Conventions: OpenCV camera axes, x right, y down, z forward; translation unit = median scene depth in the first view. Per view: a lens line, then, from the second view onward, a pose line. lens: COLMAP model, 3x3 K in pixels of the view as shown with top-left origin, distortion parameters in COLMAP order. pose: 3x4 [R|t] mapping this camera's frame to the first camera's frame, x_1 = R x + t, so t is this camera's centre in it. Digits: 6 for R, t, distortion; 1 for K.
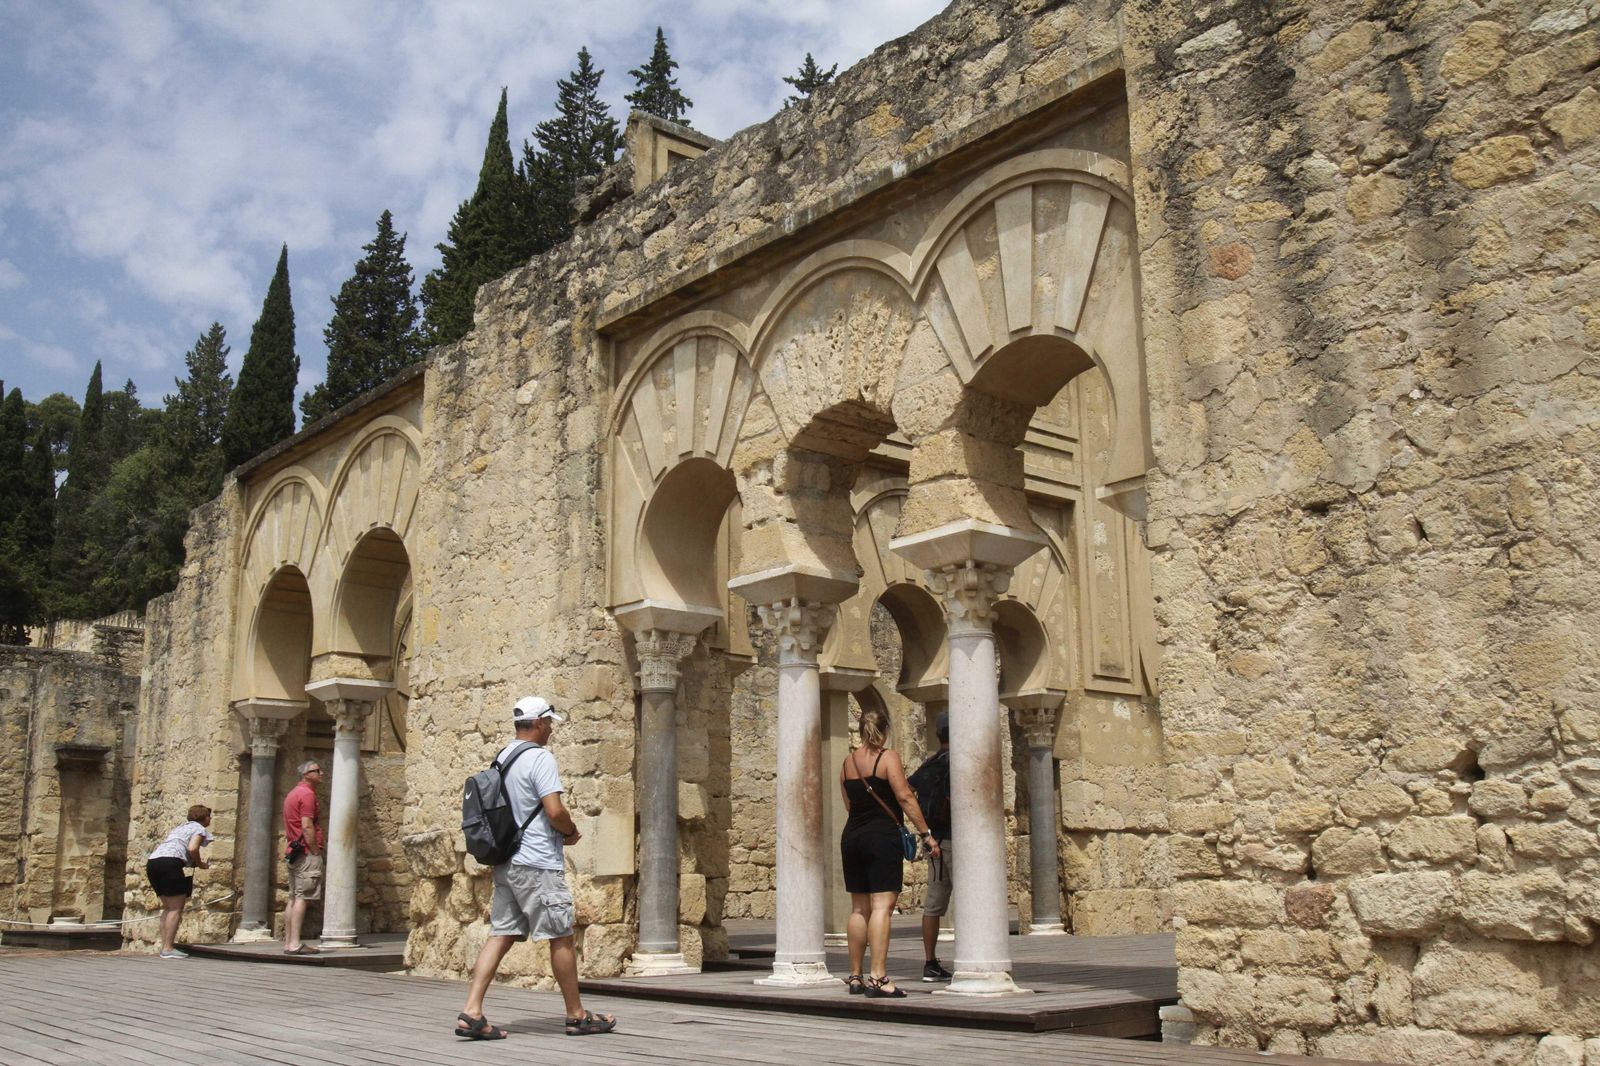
lens RADIAL K [[1520.2, 0, 794.1], [0, 1520.2, 544.1], [0, 0, 1]] dist [-0.103175, 0.142304]
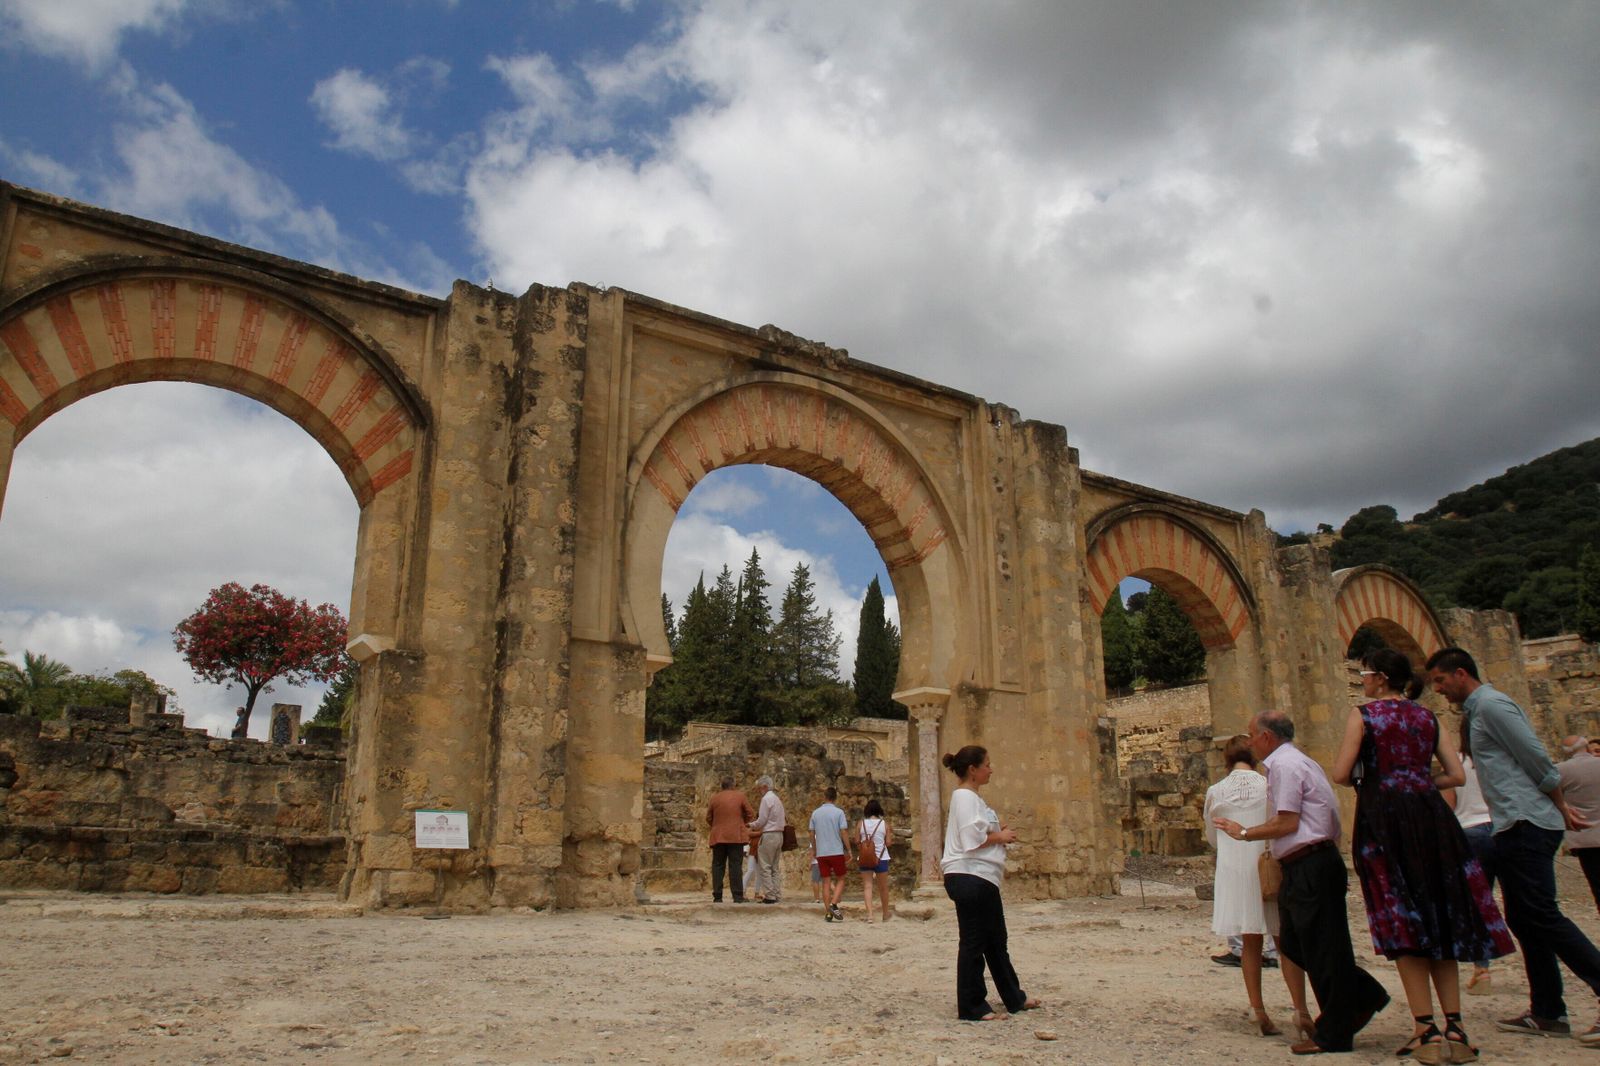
lens RADIAL K [[1189.5, 0, 786.7], [0, 1189.5, 553.4], [0, 0, 1]] dist [-0.102682, 0.071612]
pose [[0.984541, -0.043781, -0.169595, 2.136761], [0.031863, 0.996869, -0.072365, -0.947627], [0.172232, 0.065843, 0.982853, -7.323588]]
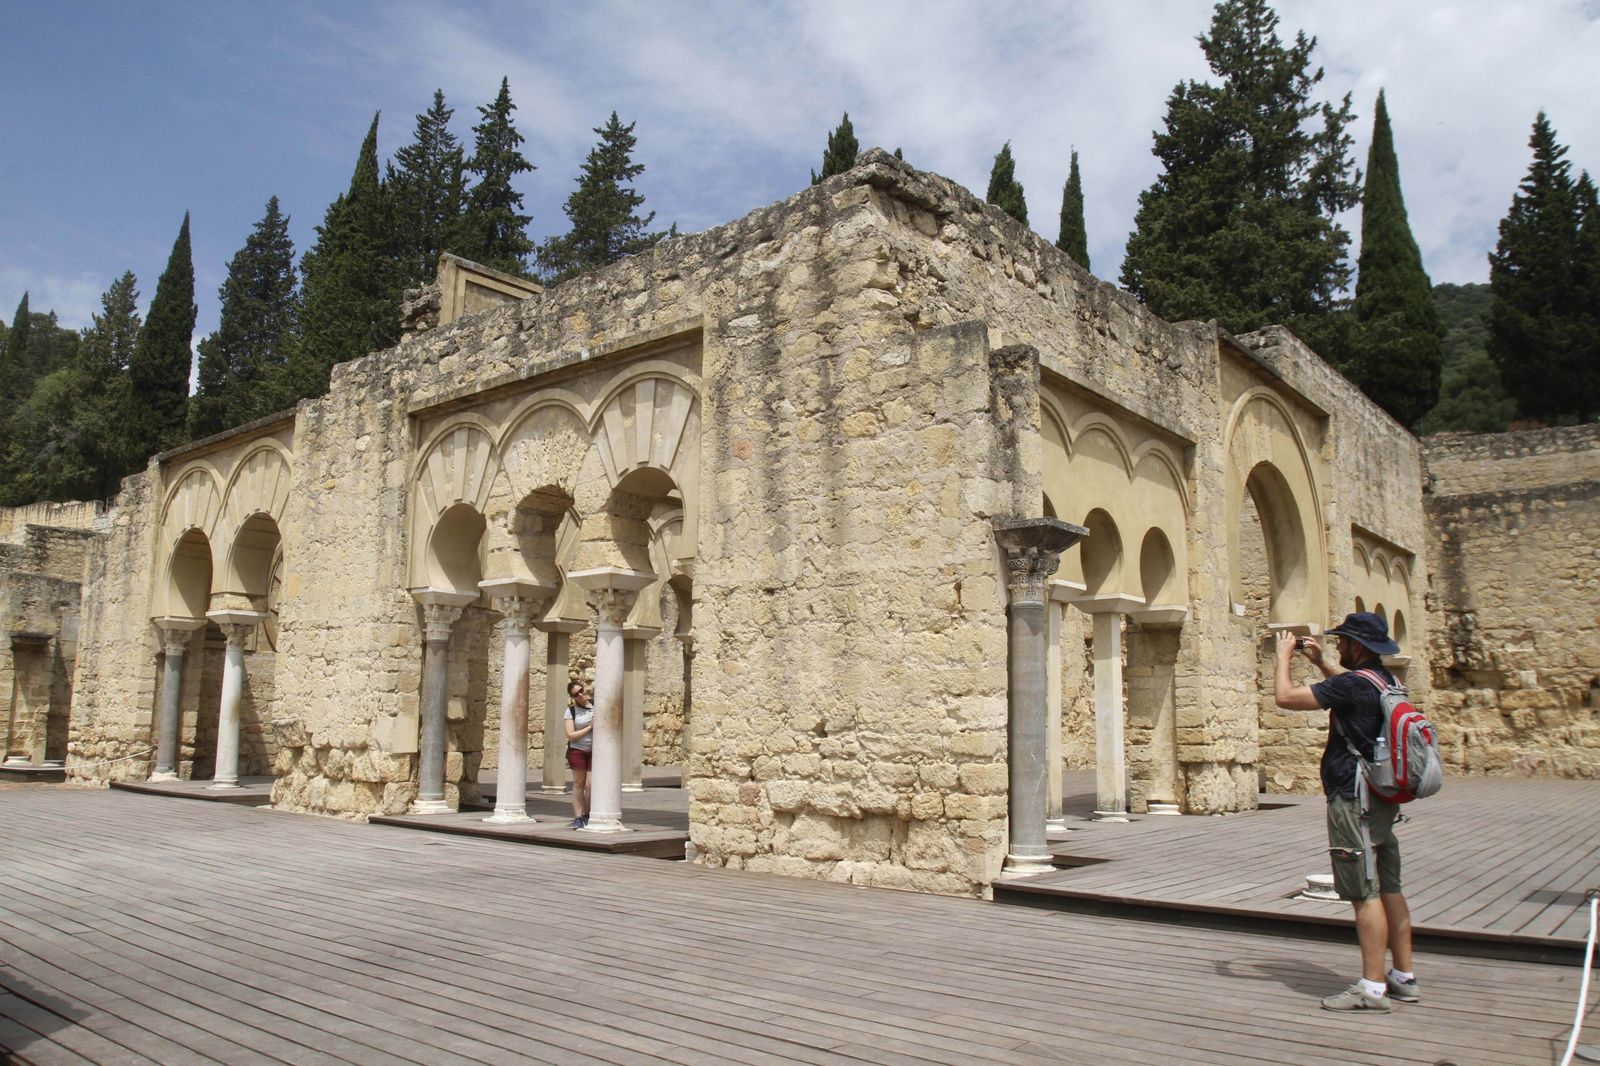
lens RADIAL K [[1189.5, 0, 786.7], [0, 1189.5, 553.4], [0, 0, 1]] dist [-0.102682, 0.071612]
pose [[0.986133, 0.048027, 0.158858, 0.079505], [-0.059409, 0.995936, 0.067686, -0.110925], [-0.154961, -0.076185, 0.984979, -0.314032]]
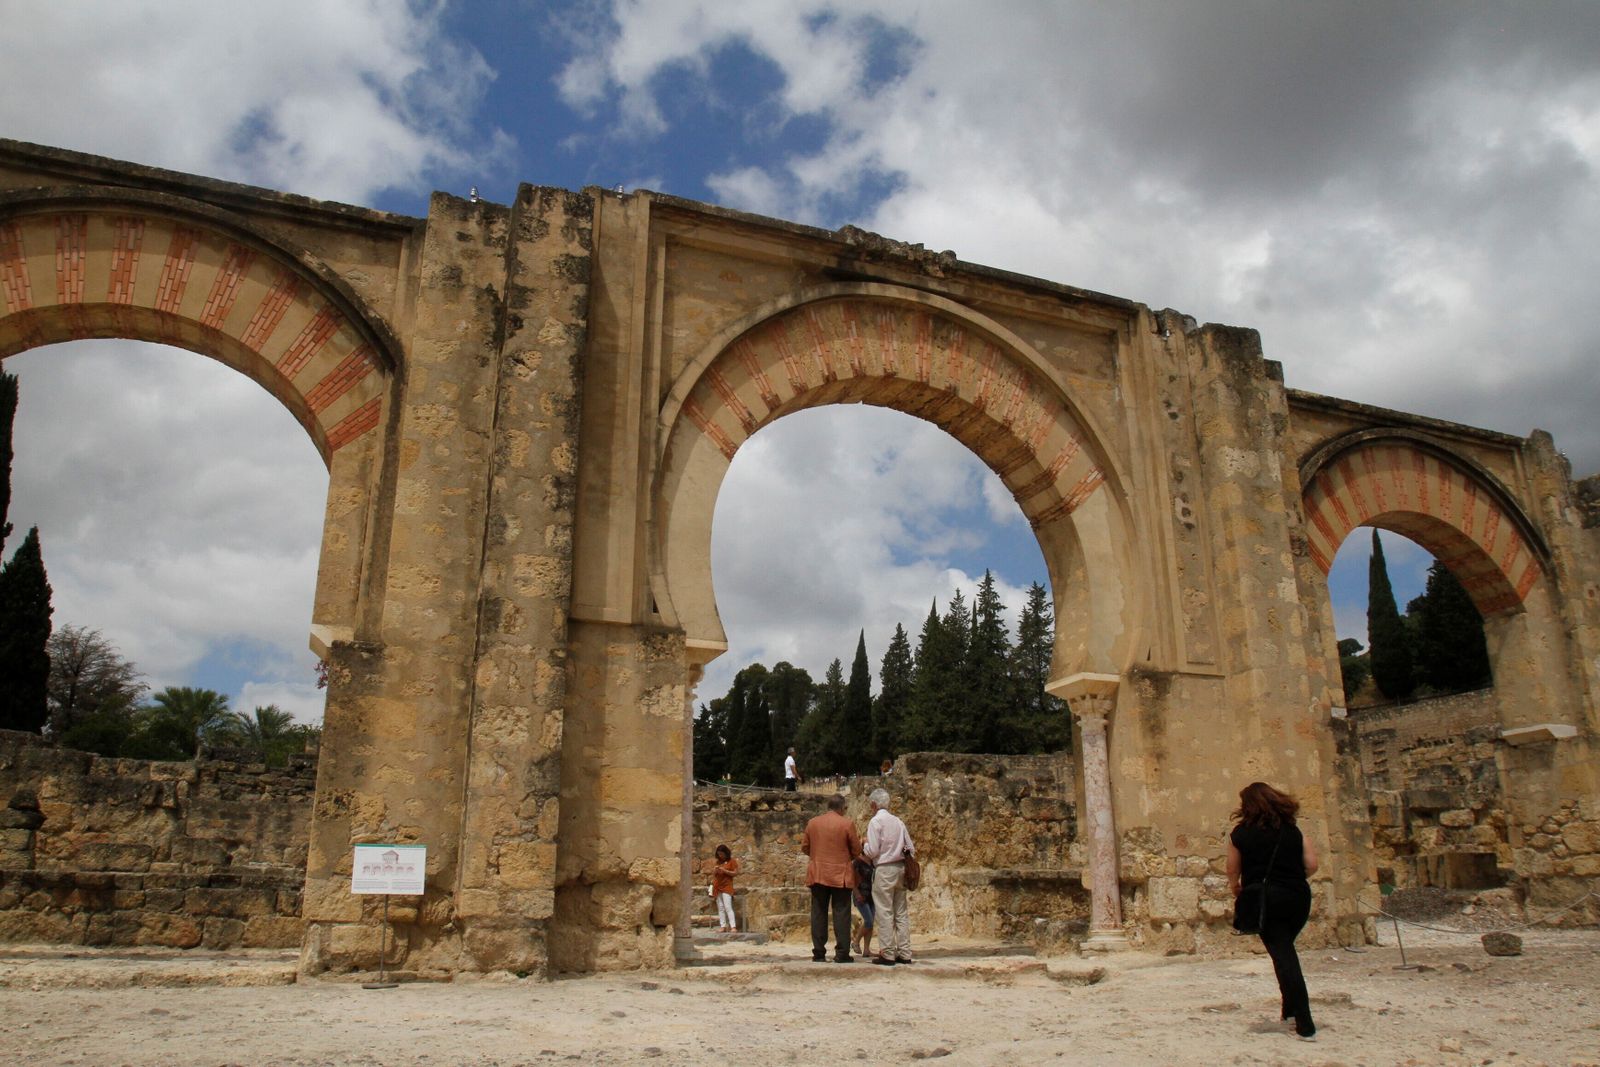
lens RADIAL K [[1189.5, 0, 786.7], [0, 1189.5, 553.9], [0, 0, 1]] dist [-0.102682, 0.071612]
pose [[0.923738, -0.112989, -0.365979, 2.226929], [0.076384, 0.990649, -0.113049, -0.878023], [0.375330, 0.076473, 0.923731, -6.912724]]
